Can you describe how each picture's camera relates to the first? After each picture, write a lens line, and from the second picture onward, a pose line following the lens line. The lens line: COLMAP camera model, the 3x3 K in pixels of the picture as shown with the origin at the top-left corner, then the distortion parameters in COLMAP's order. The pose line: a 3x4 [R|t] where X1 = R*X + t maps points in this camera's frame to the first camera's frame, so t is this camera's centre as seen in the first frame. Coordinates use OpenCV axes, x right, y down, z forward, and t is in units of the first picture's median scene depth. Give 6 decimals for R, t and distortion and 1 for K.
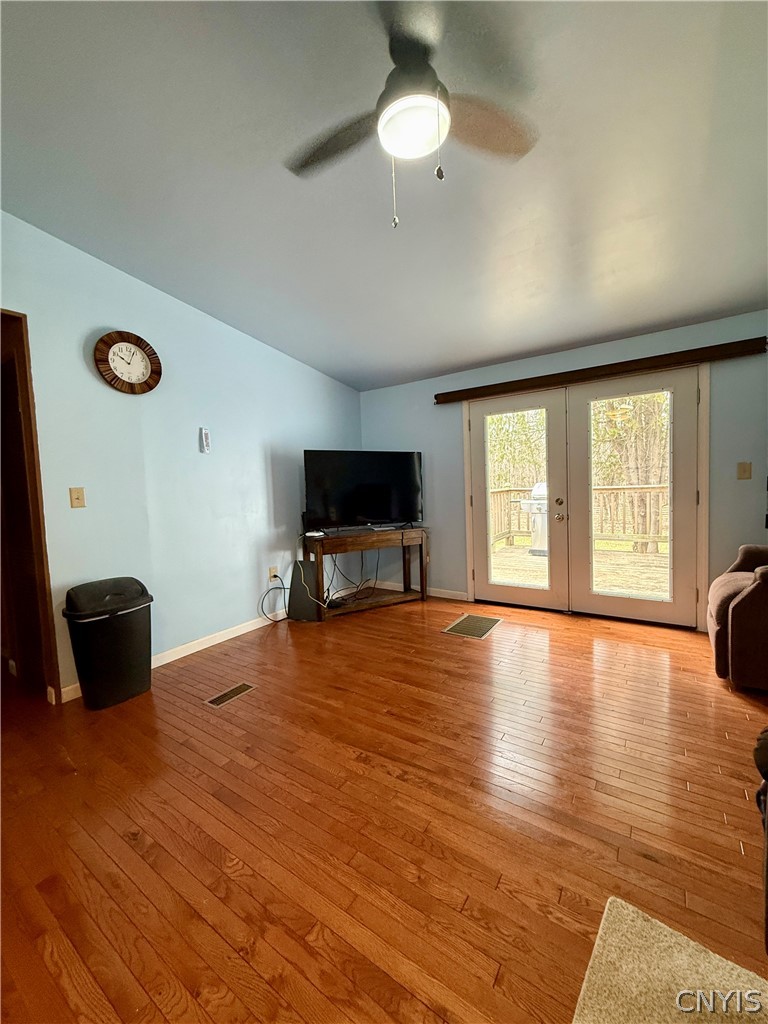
lens RADIAL K [[408.5, 0, 384.0], [0, 408.5, 512.0], [0, 0, 1]] dist [0.000585, 0.000033]
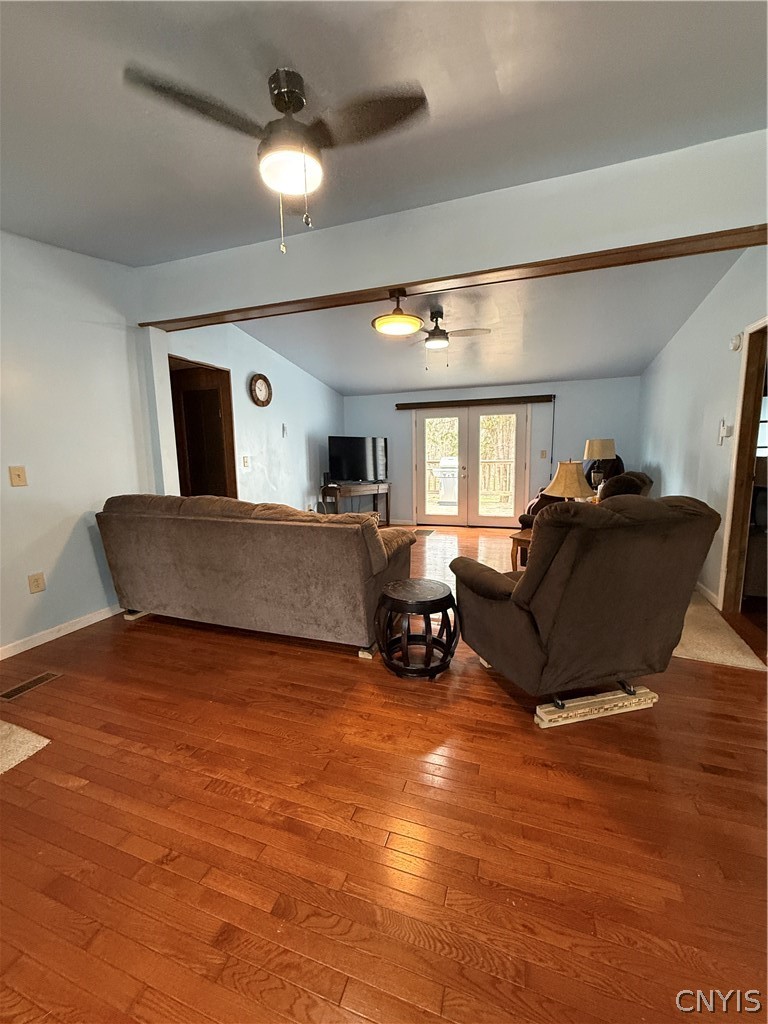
lens RADIAL K [[408.5, 0, 384.0], [0, 408.5, 512.0], [0, 0, 1]] dist [0.000585, 0.000033]
pose [[0.964248, -0.017093, 0.264449, -0.417541], [-0.001322, 0.997595, 0.069298, 0.046005], [-0.264997, -0.067170, 0.961907, -0.711477]]
